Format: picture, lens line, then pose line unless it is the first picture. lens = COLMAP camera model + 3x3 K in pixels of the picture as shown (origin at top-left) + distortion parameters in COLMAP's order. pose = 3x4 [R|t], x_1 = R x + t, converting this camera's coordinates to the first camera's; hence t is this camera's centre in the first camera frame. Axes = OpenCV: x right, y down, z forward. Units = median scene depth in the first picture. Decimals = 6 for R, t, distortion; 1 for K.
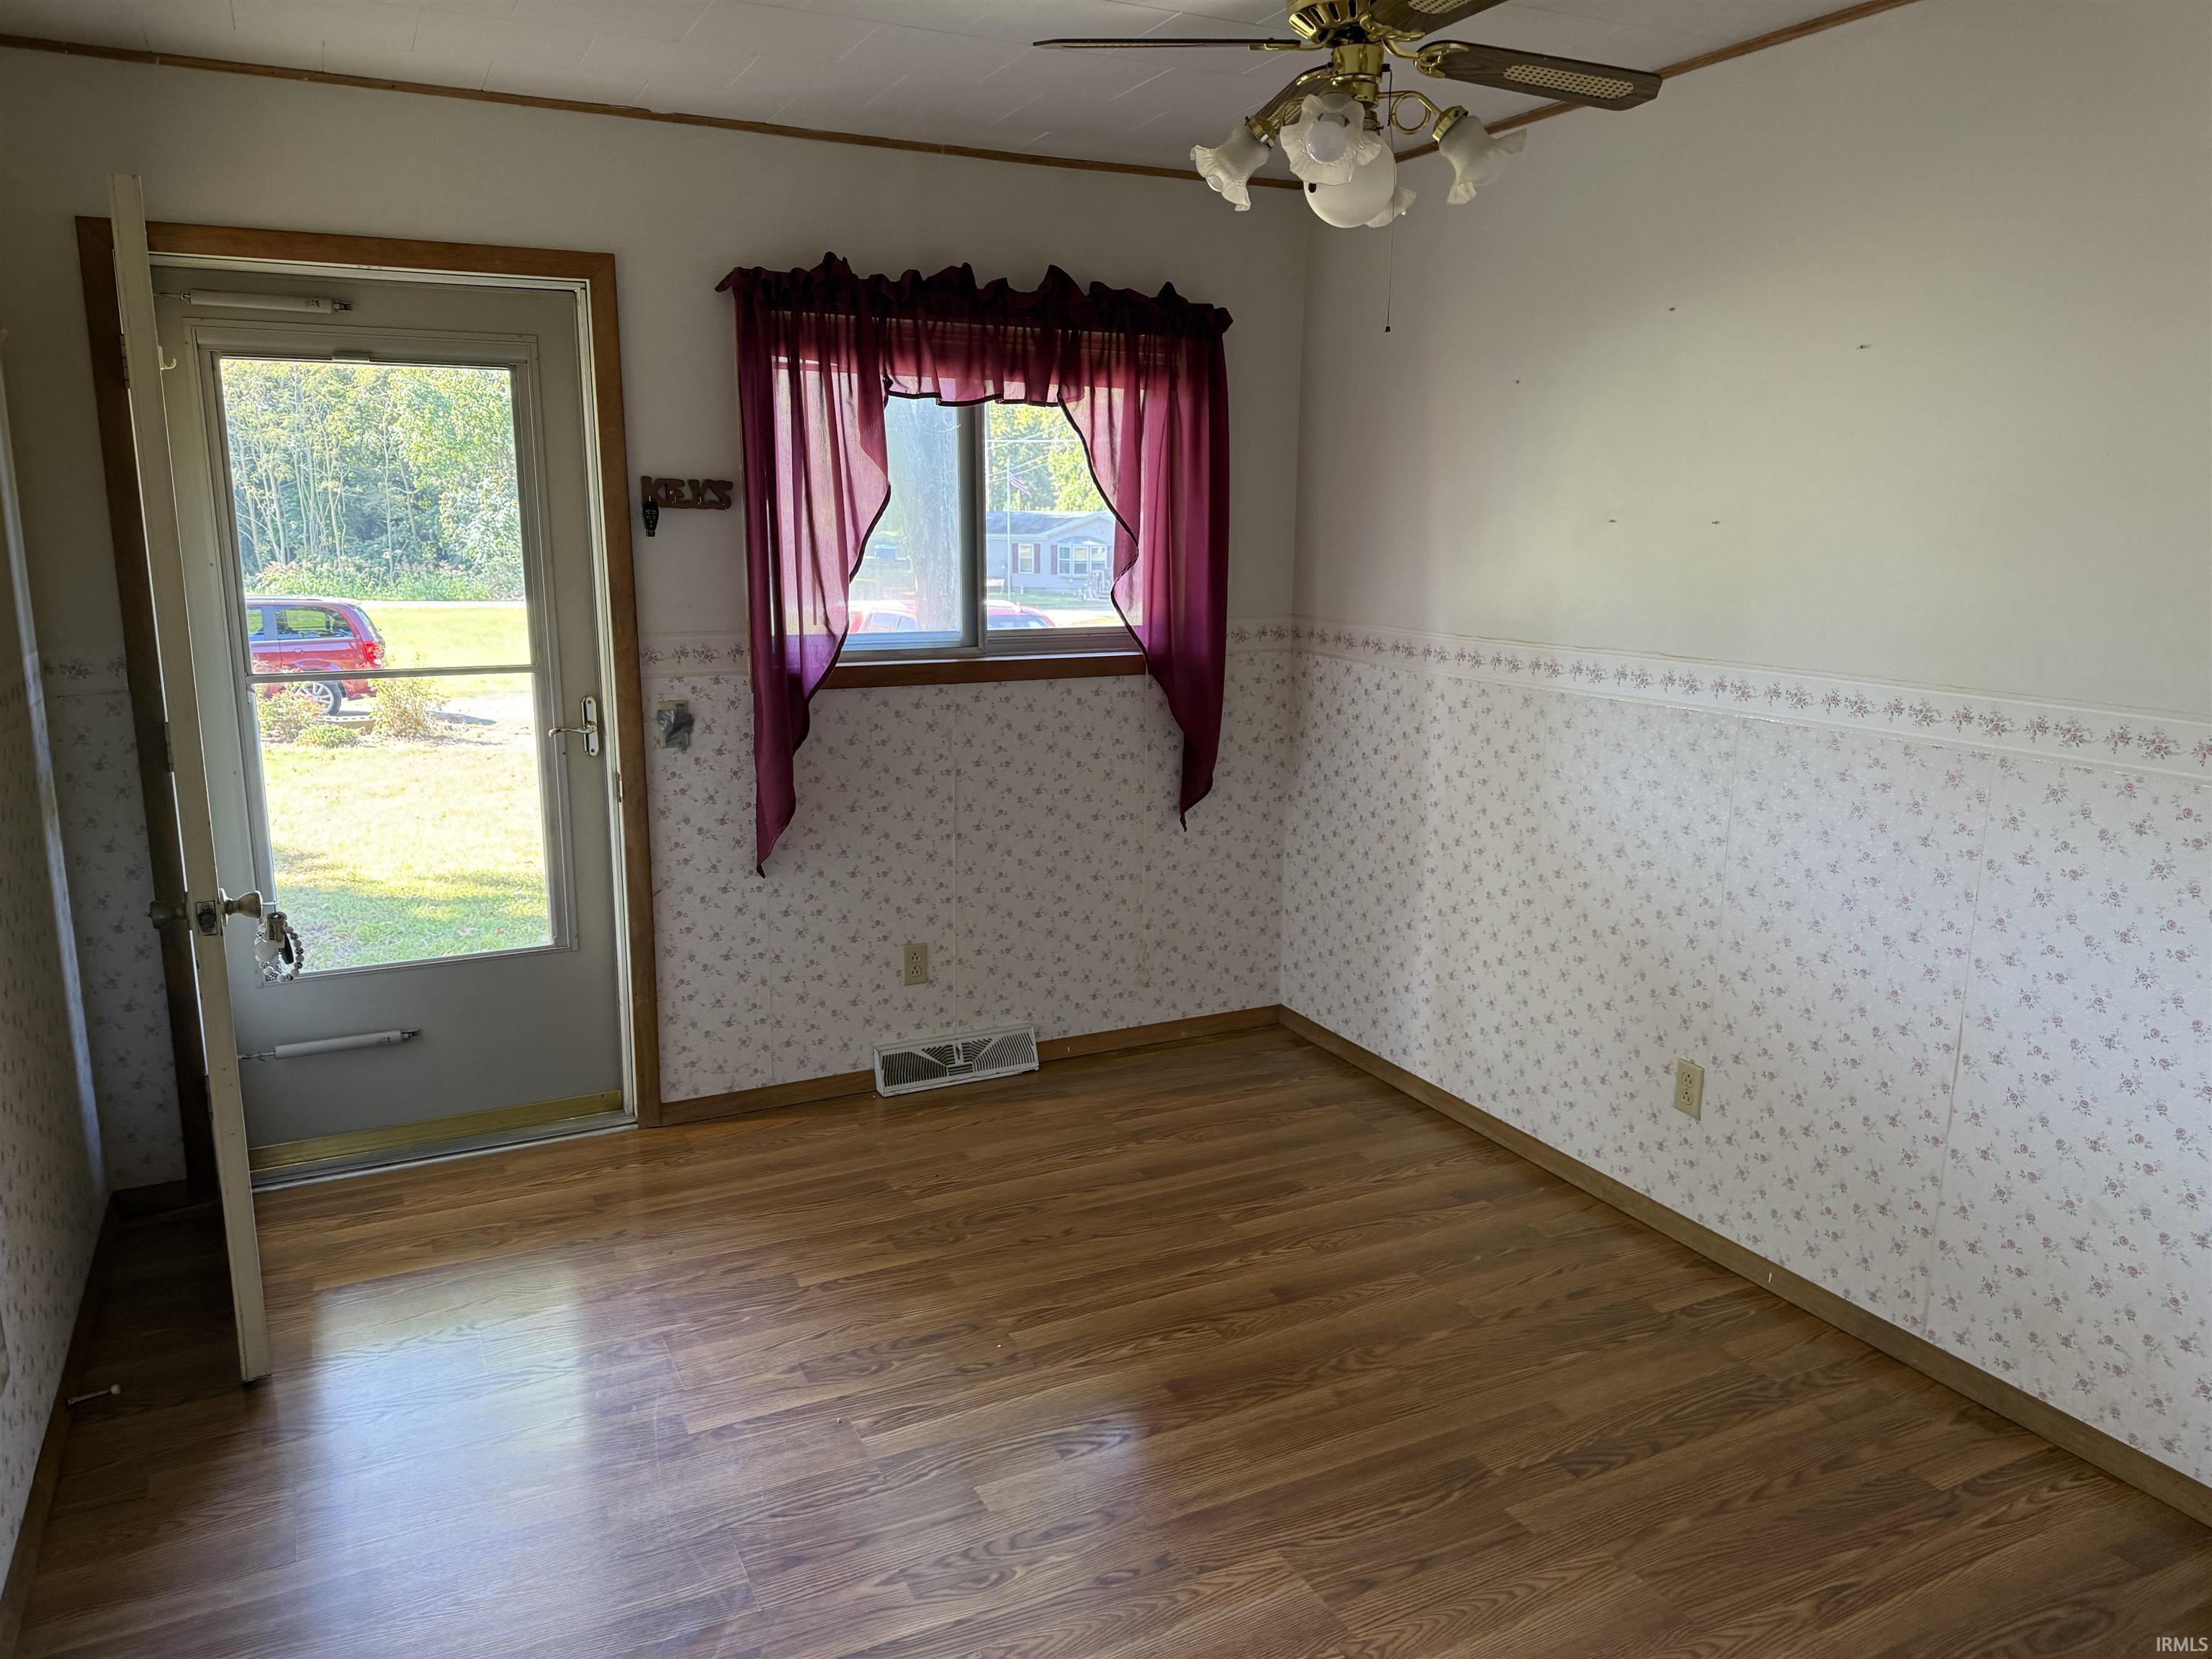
lens RADIAL K [[1754.1, 0, 1105.7], [0, 1754.1, 819.8], [0, 0, 1]] dist [0.153064, -0.324068]
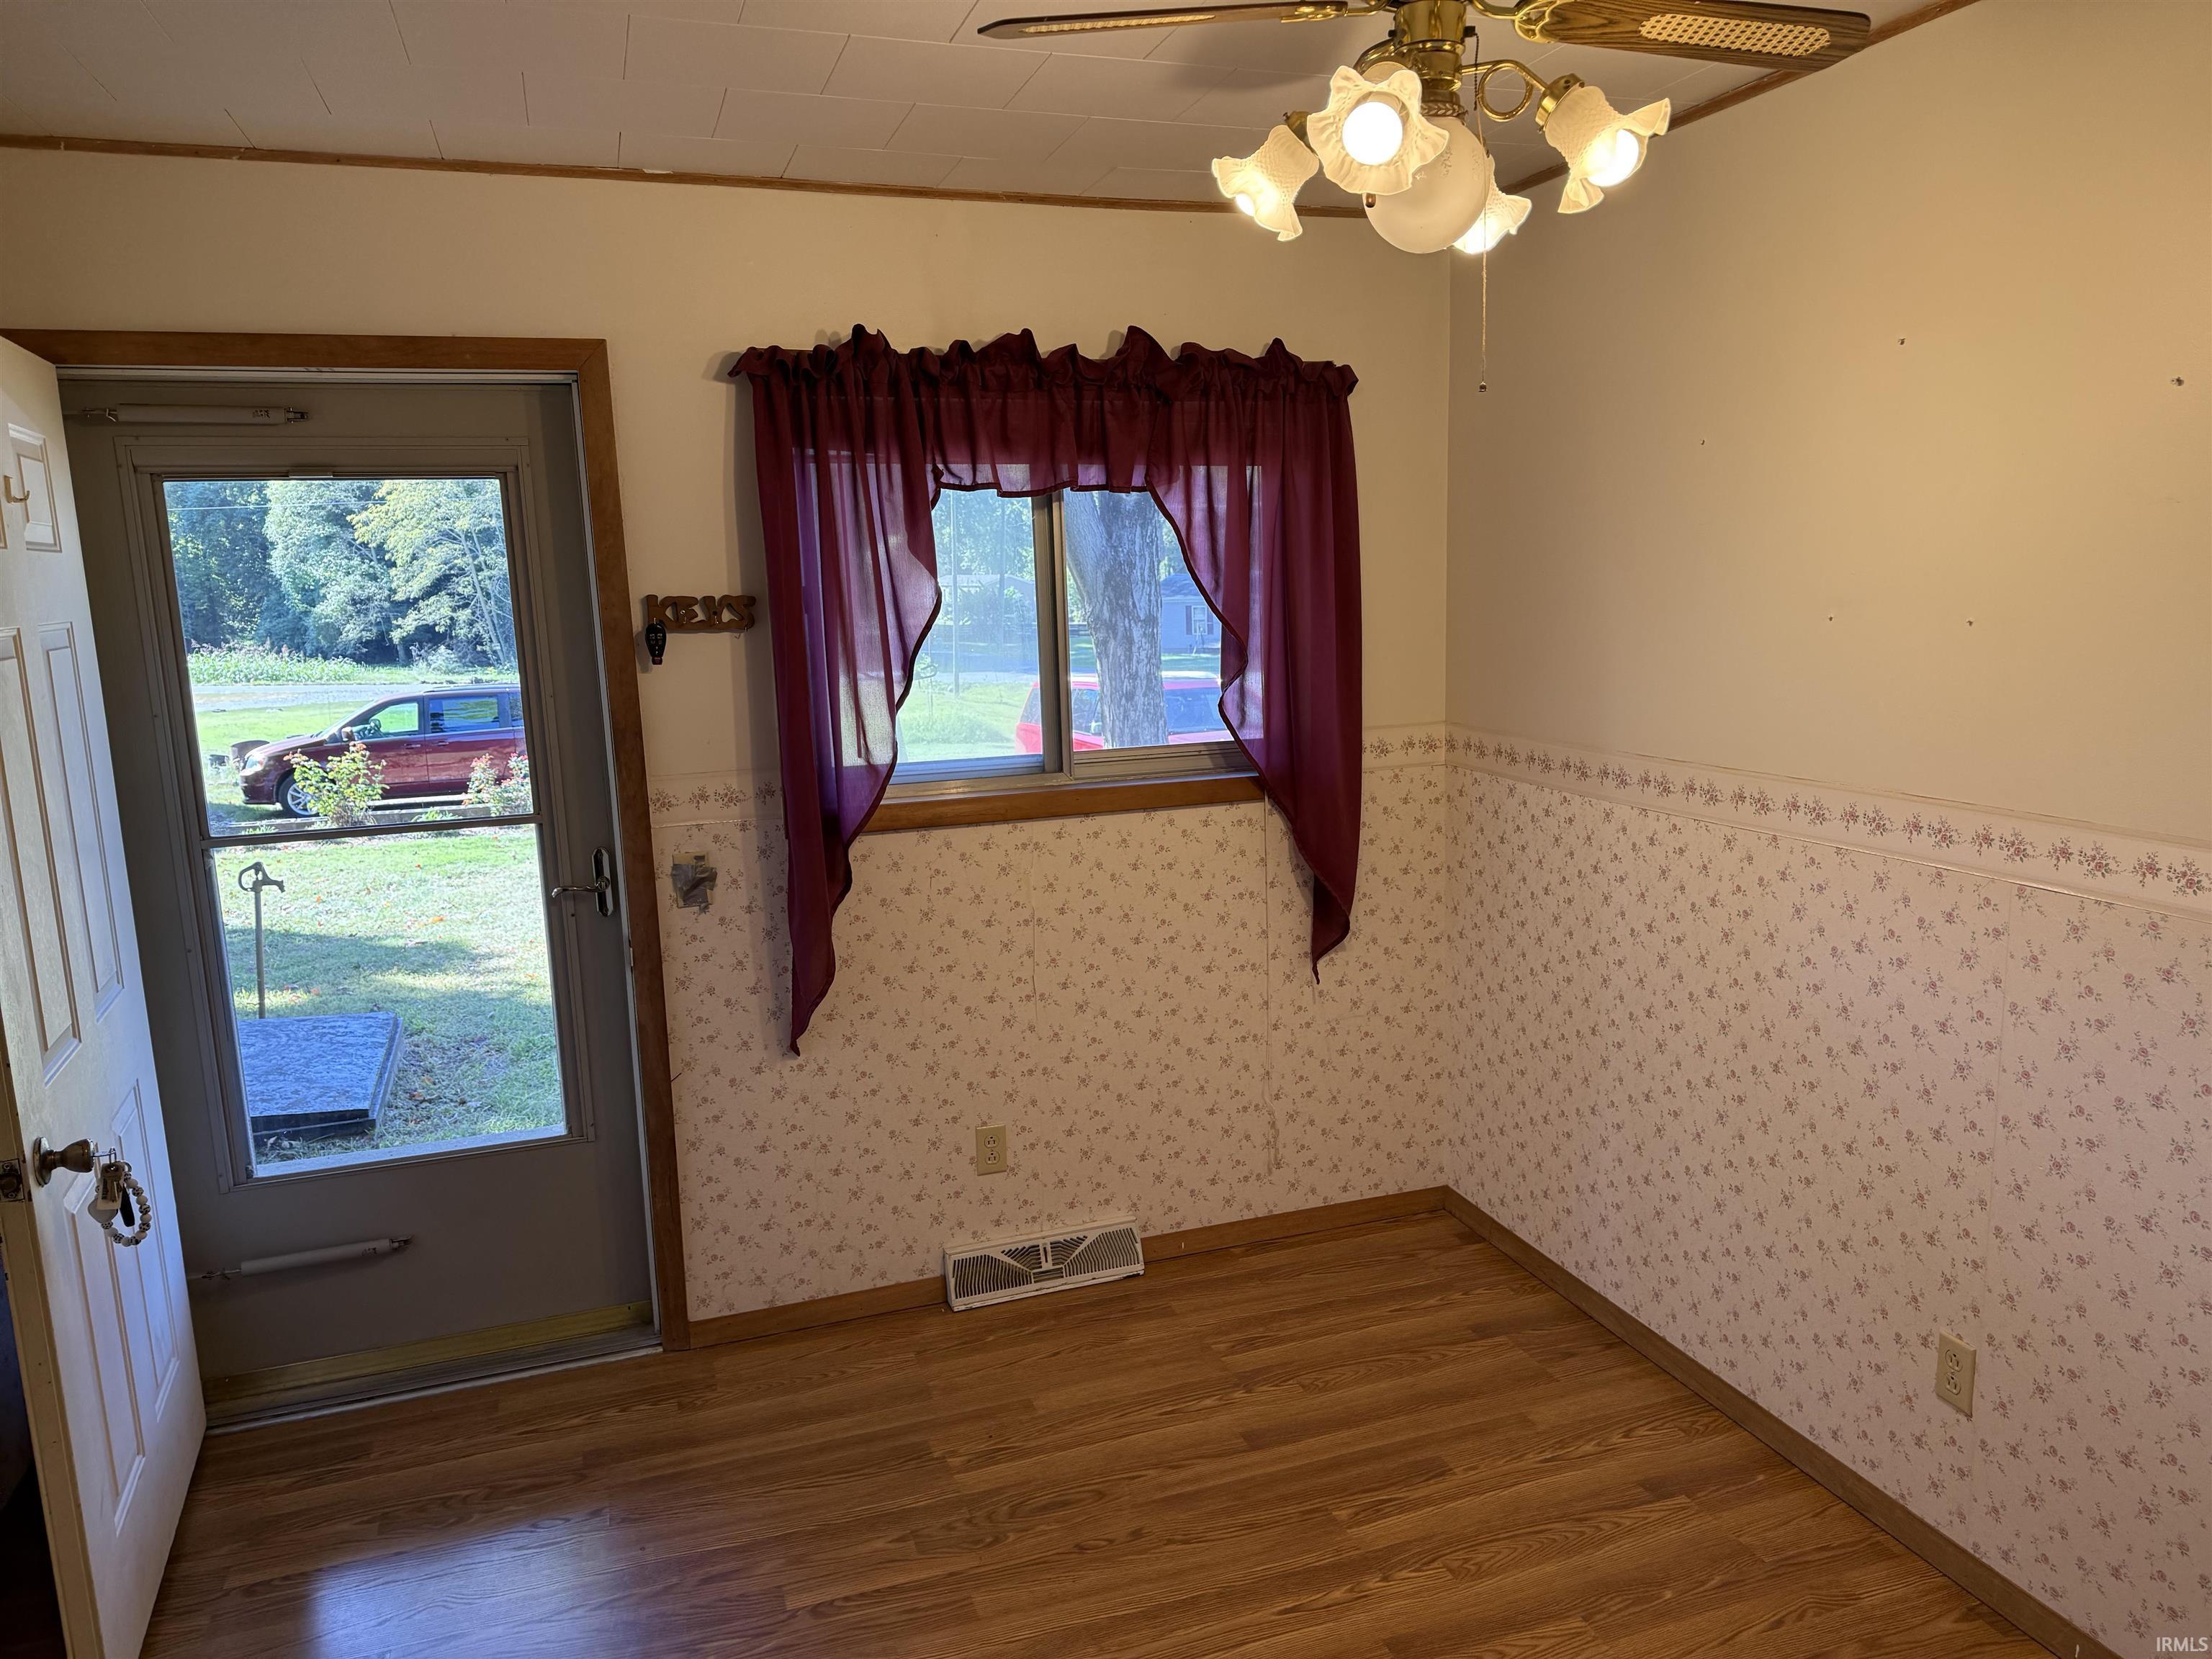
lens RADIAL K [[1754.1, 0, 1105.7], [0, 1754.1, 819.8], [0, 0, 1]] dist [0.153064, -0.324068]
pose [[0.991062, -0.015830, -0.132458, 0.064873], [0.011286, 0.999324, -0.034992, -0.049154], [0.132922, 0.033184, 0.990571, 0.173308]]
